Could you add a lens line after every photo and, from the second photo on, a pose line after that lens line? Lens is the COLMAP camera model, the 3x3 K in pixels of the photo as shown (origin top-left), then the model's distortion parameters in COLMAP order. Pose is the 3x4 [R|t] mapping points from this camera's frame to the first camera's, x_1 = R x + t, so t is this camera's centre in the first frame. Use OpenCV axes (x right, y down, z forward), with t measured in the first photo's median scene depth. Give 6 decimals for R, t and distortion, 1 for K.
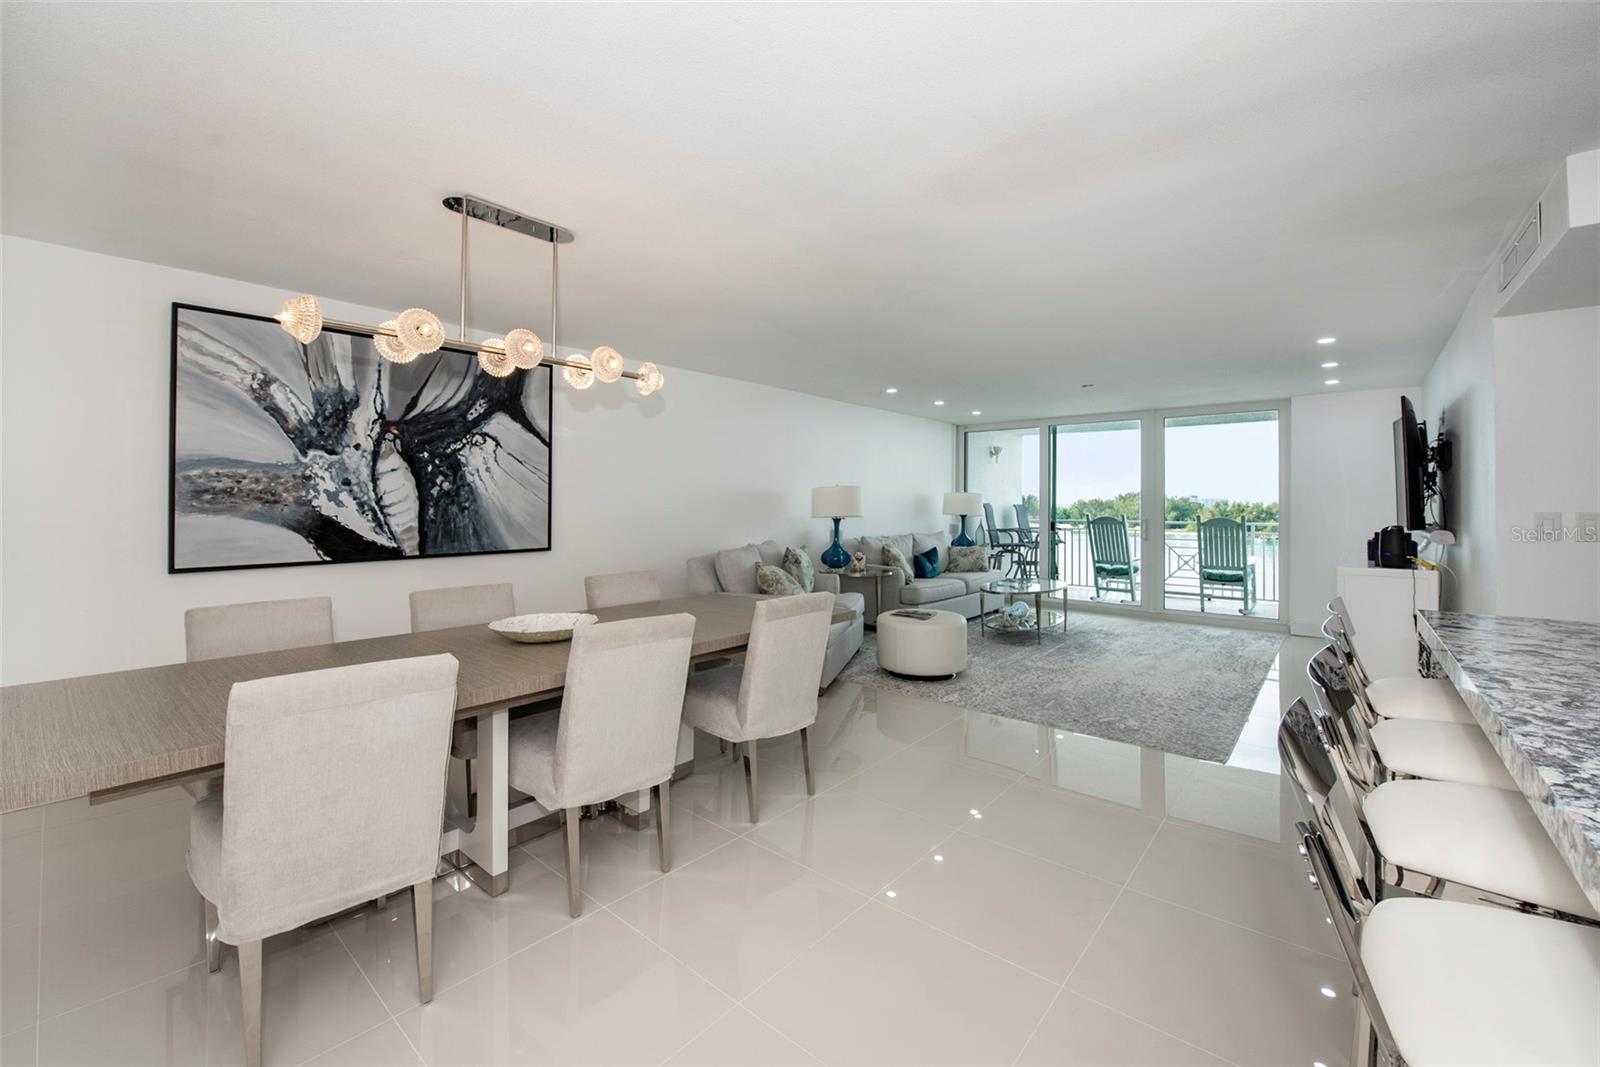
lens RADIAL K [[639.7, 0, 798.6], [0, 639.7, 488.8], [0, 0, 1]] dist [-0.015011, -0.002341]
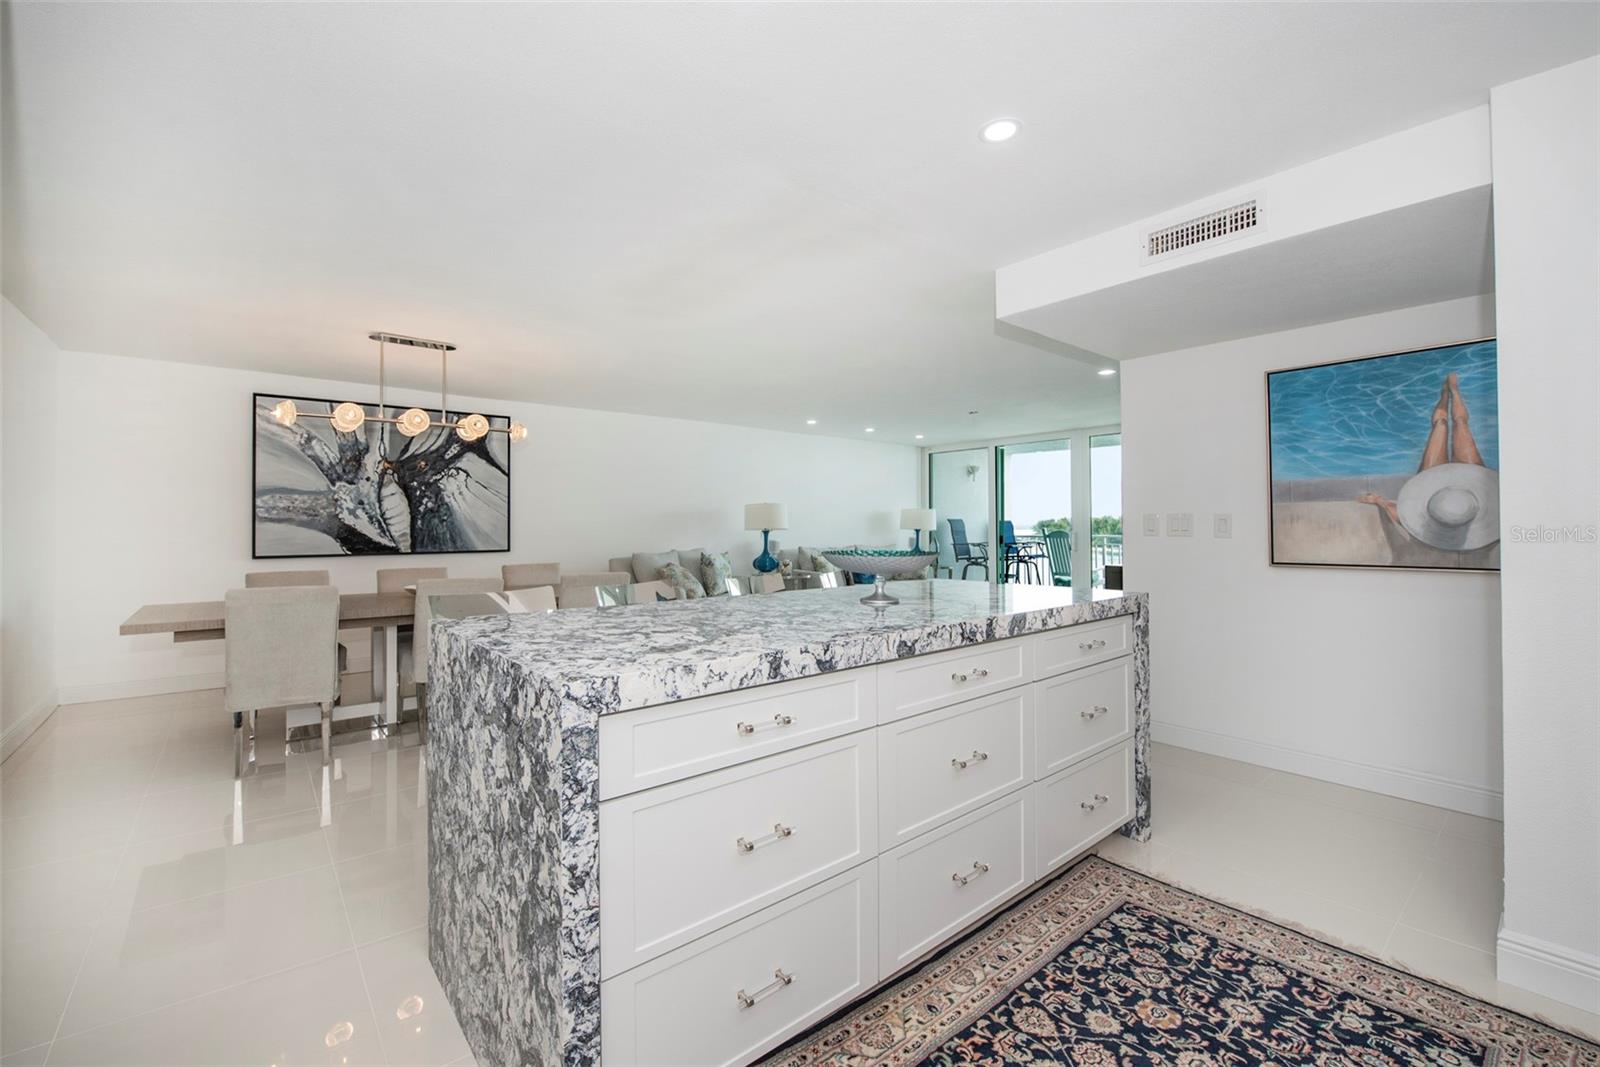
lens RADIAL K [[639.7, 0, 783.2], [0, 639.7, 513.0], [0, 0, 1]] dist [-0.015011, -0.002341]
pose [[0.985130, -0.010477, -0.171491, 0.504713], [0.010556, 0.999944, -0.000447, 0.023735], [0.171486, -0.001370, 0.985186, -0.300405]]
